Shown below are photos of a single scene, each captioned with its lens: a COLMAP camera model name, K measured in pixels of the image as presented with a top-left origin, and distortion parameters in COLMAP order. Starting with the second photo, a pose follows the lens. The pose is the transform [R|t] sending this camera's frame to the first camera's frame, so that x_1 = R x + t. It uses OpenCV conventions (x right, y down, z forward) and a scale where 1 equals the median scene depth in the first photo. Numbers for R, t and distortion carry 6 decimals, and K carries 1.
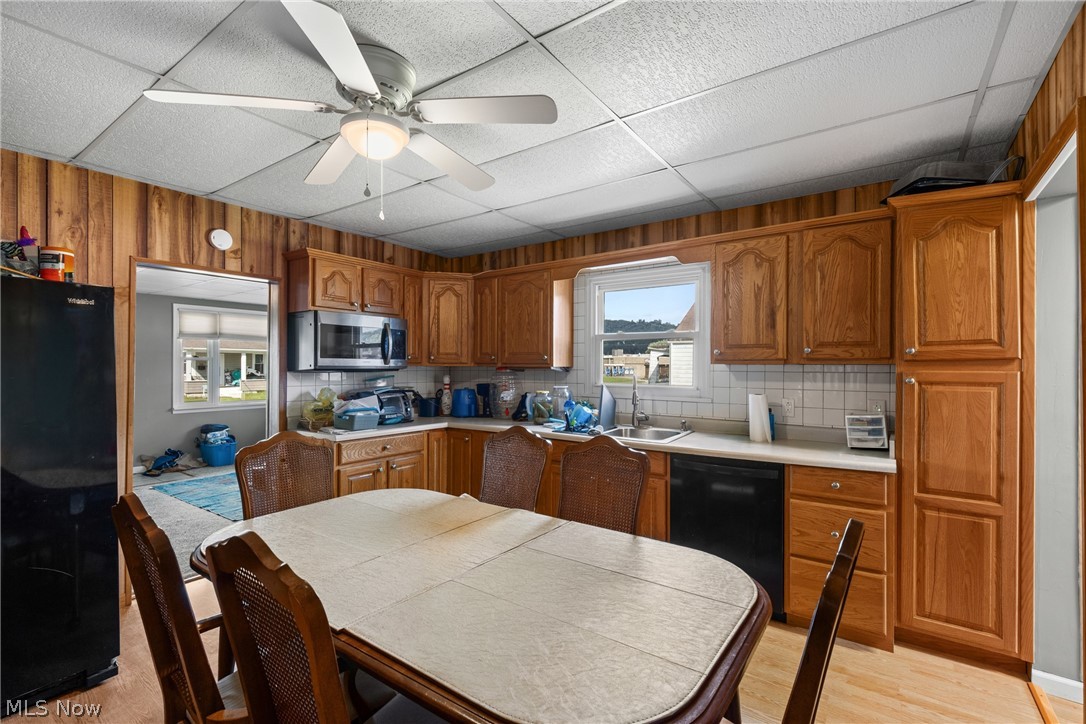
lens RADIAL K [[490.8, 0, 545.3], [0, 490.8, 363.3], [0, 0, 1]] dist [0.010417, -0.002489]
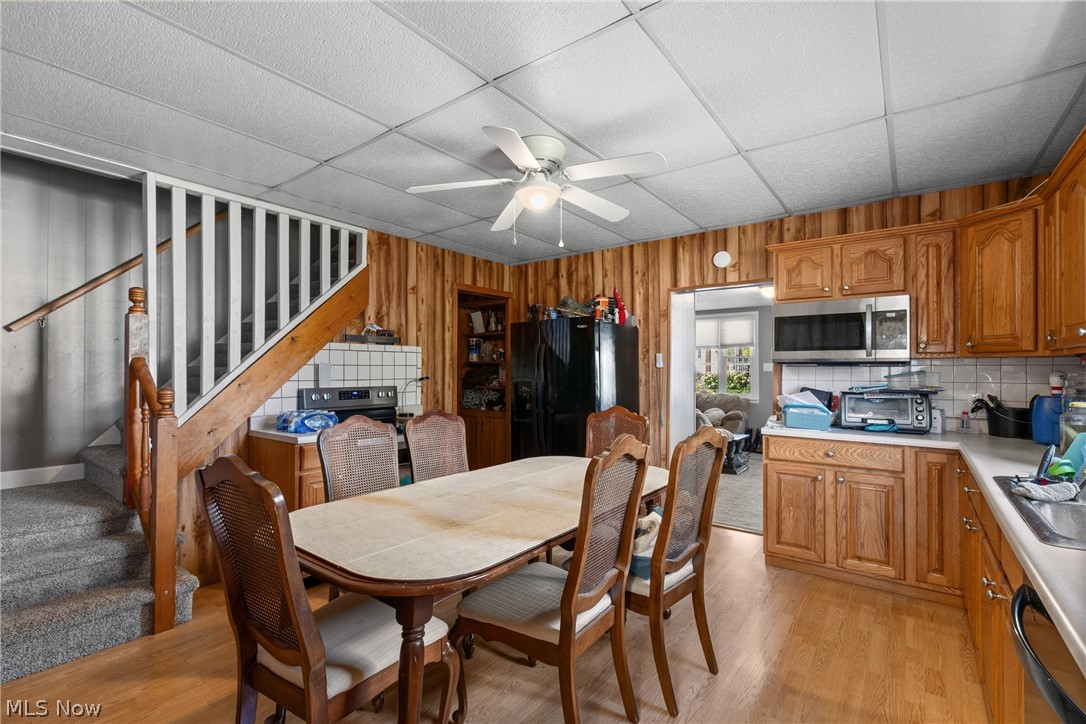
lens RADIAL K [[490.8, 0, 544.5], [0, 490.8, 367.3], [0, 0, 1]] dist [0.010417, -0.002489]
pose [[-0.025034, -0.005455, -0.999672, 0.583299], [0.007238, 0.999958, -0.005638, 0.024940], [0.999660, -0.007377, -0.024994, 0.574557]]
